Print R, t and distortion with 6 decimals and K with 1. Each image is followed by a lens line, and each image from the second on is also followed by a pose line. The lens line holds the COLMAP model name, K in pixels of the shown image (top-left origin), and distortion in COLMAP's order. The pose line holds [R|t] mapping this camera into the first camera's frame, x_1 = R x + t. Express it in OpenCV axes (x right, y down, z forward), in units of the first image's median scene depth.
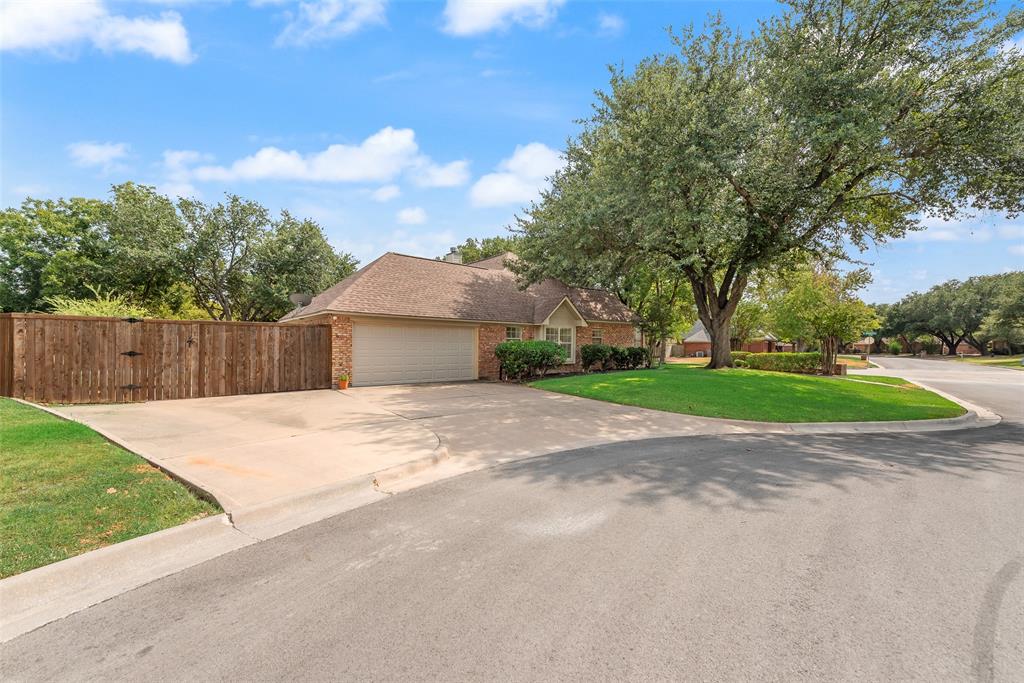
lens RADIAL K [[404.3, 0, 515.6], [0, 404.3, 346.7], [0, 0, 1]] dist [0.000370, -0.000326]
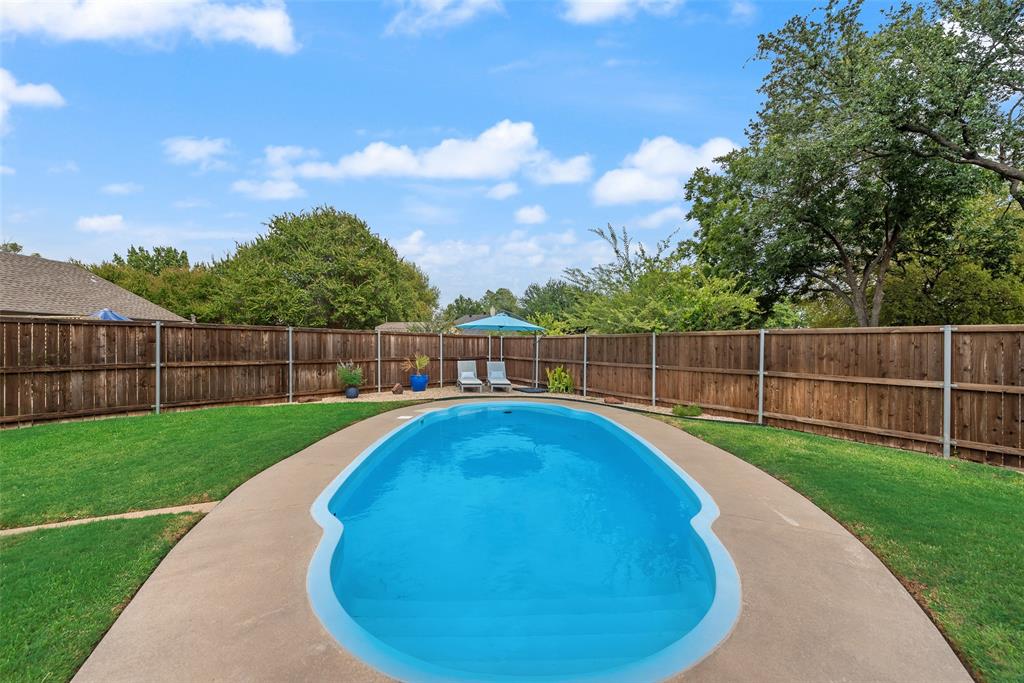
lens RADIAL K [[404.3, 0, 512.5], [0, 404.3, 346.7], [0, 0, 1]] dist [0.000370, -0.000326]
pose [[0.999995, -0.003135, 0.000085, -0.300492], [0.003136, 0.999956, -0.008846, -0.009921], [-0.000057, 0.008846, 0.999961, 0.067188]]
